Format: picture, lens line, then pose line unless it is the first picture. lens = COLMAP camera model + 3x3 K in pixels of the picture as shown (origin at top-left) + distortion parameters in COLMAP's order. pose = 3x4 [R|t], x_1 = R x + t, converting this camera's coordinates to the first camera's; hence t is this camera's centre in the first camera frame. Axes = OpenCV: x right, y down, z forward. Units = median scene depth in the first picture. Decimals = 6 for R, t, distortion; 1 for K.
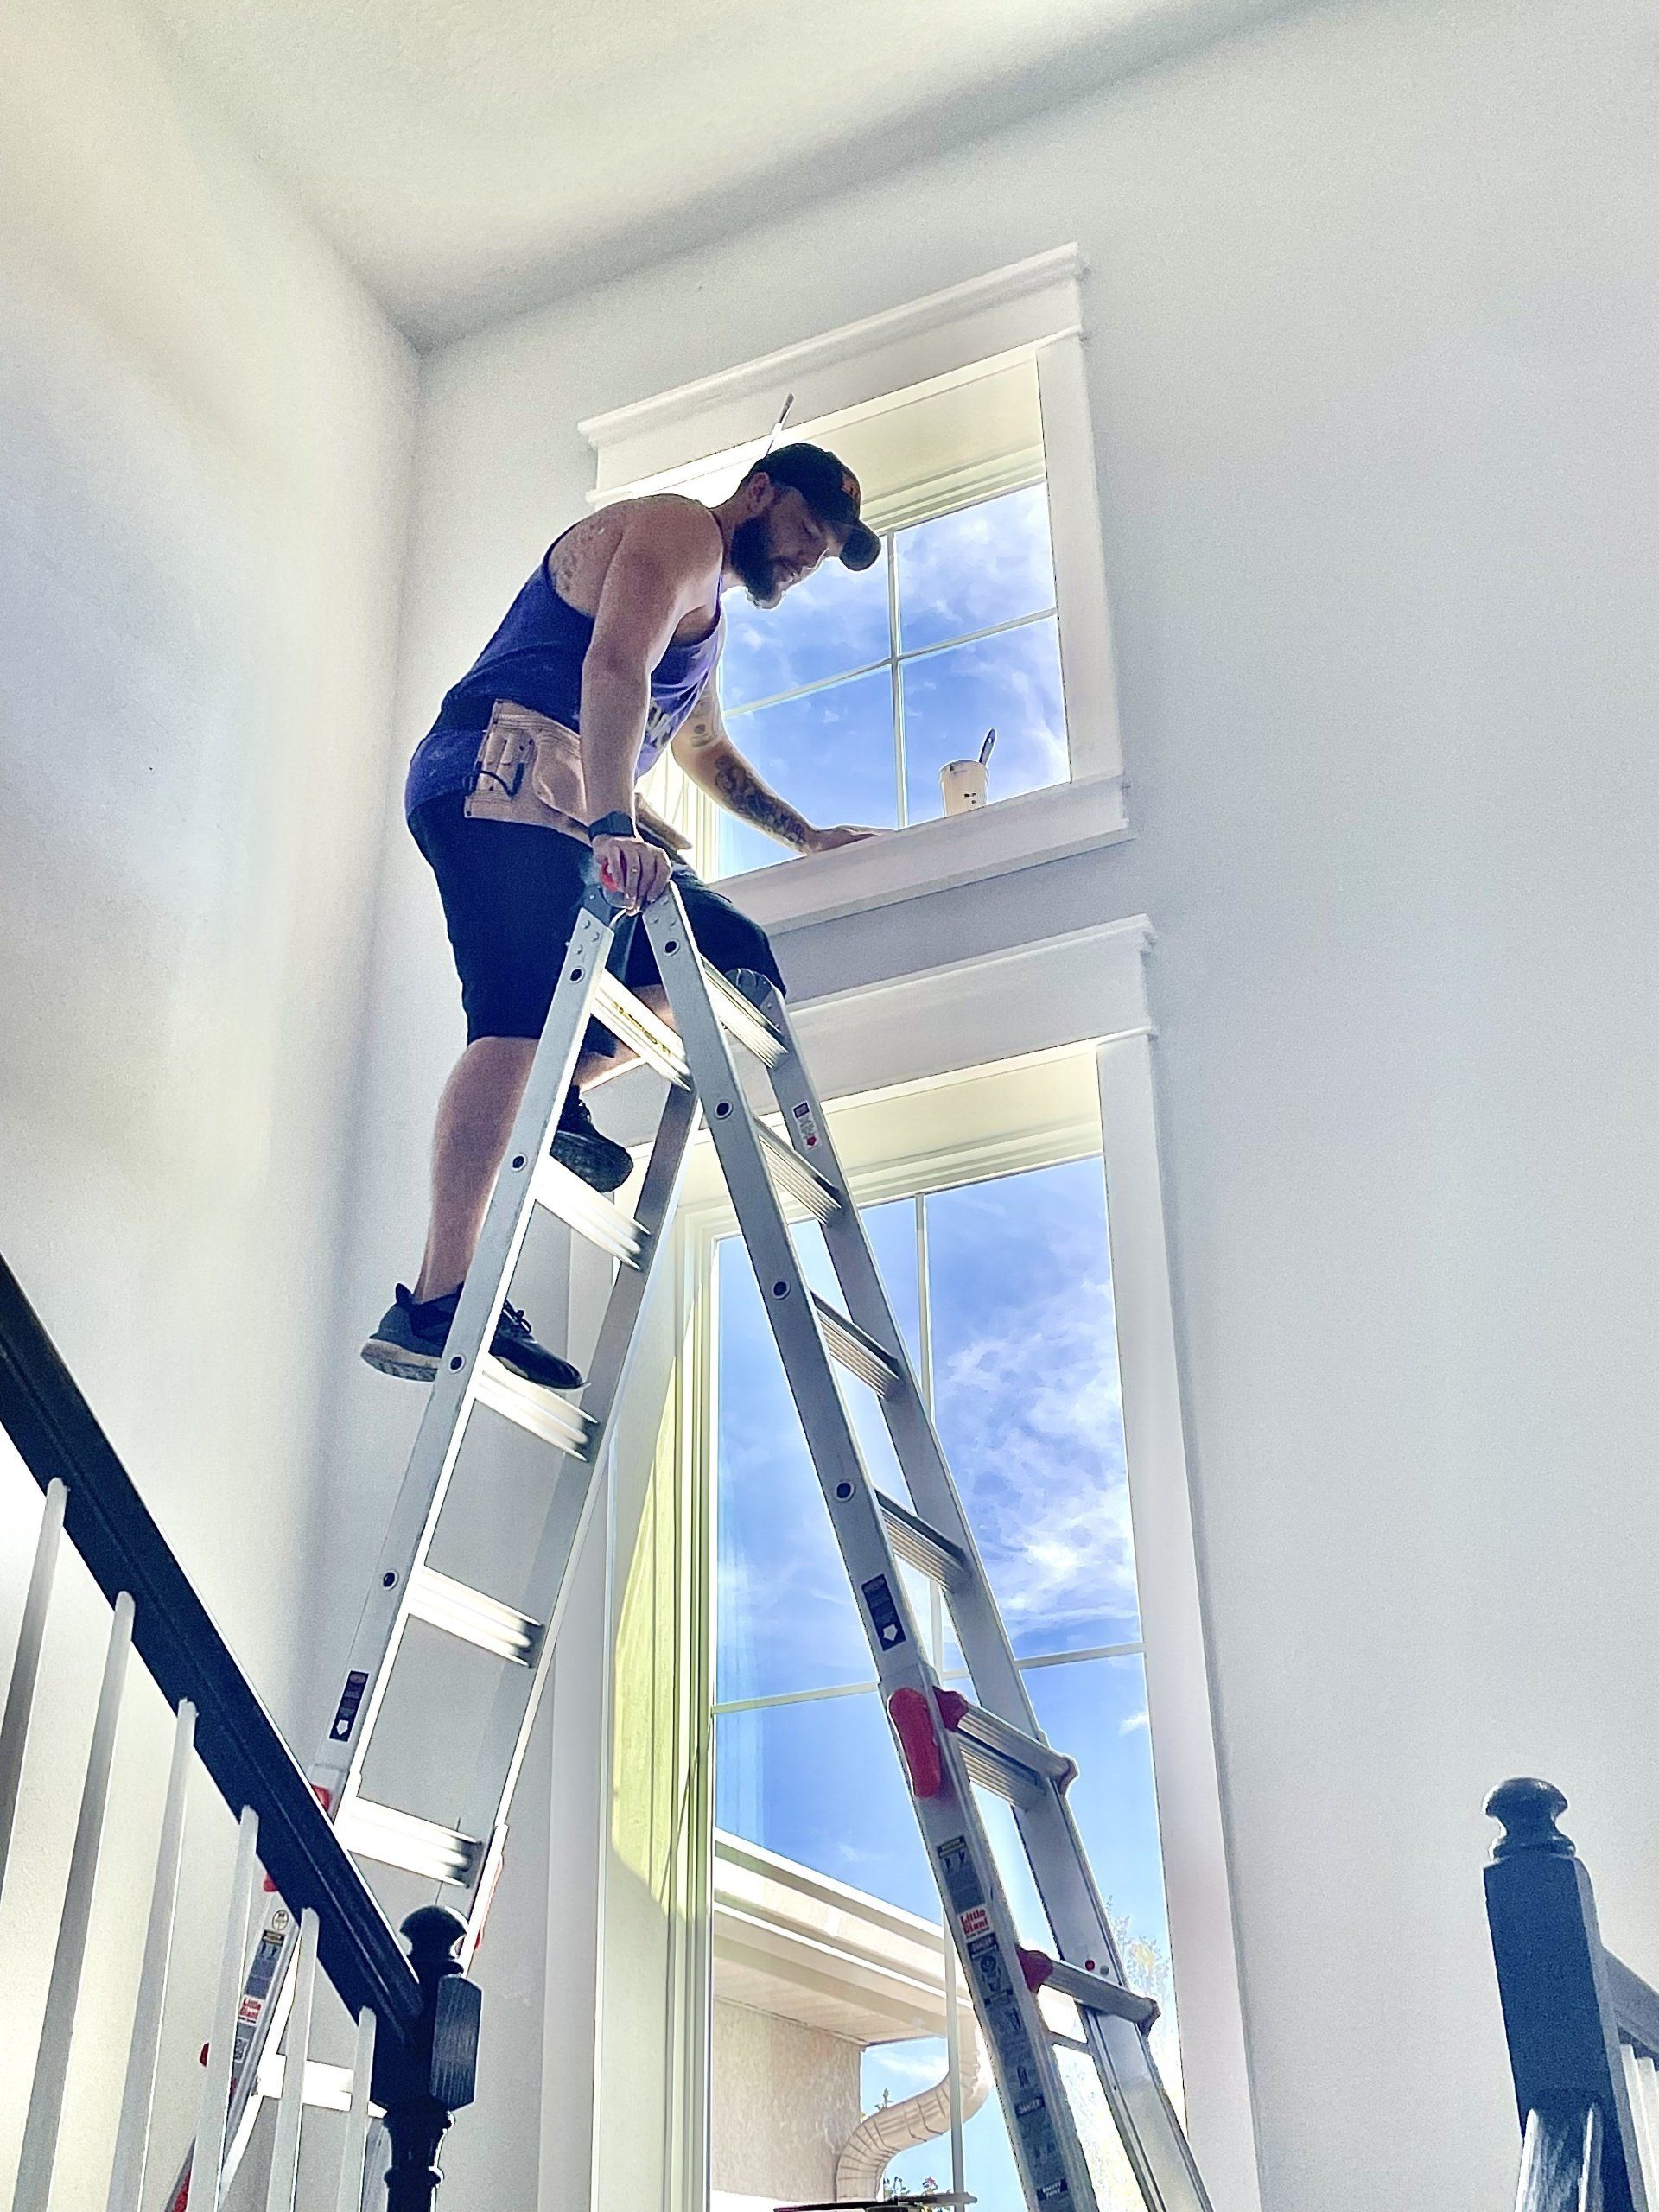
lens RADIAL K [[2515.5, 0, 829.5], [0, 2515.5, 1106.0], [0, 0, 1]] dist [0.160593, -0.424495]
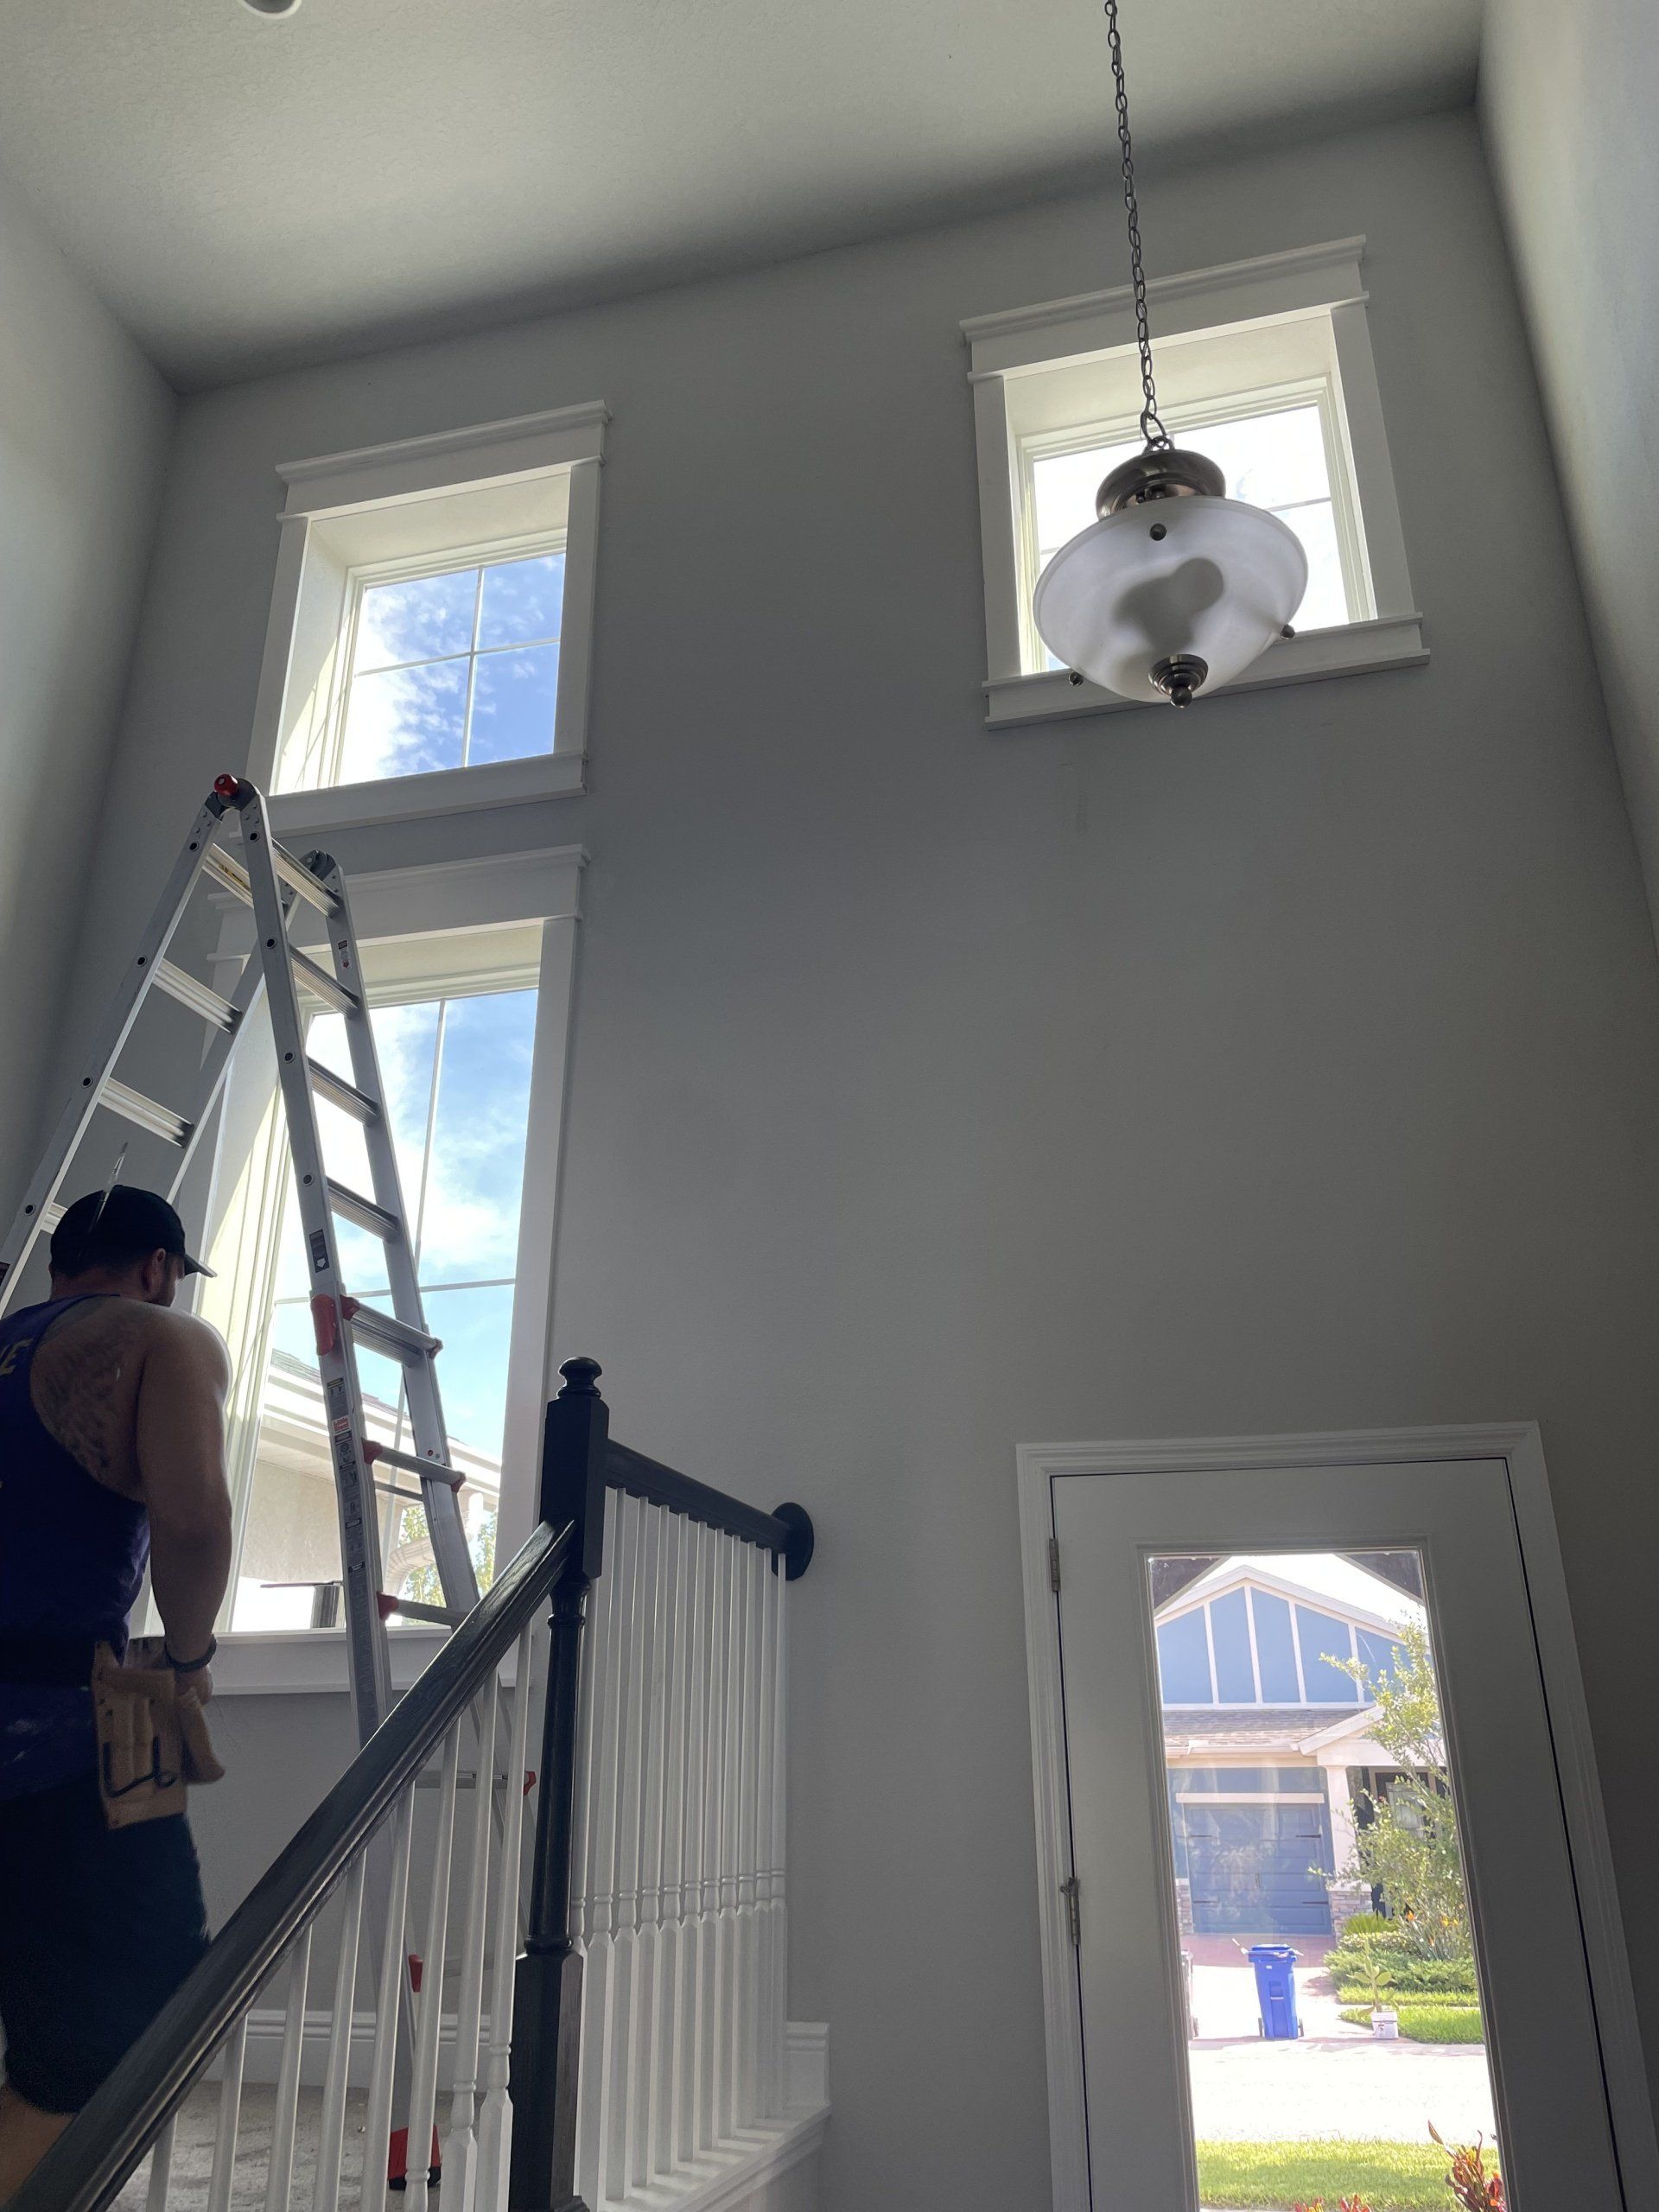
lens RADIAL K [[1679.8, 0, 822.2], [0, 1679.8, 1114.6], [0, 0, 1]] dist [0.077763, -0.110370]
pose [[0.982509, 0.084411, 0.165985, 0.147420], [-0.102490, 0.989330, 0.103547, -0.041741], [-0.155473, -0.118747, 0.980677, -0.154455]]
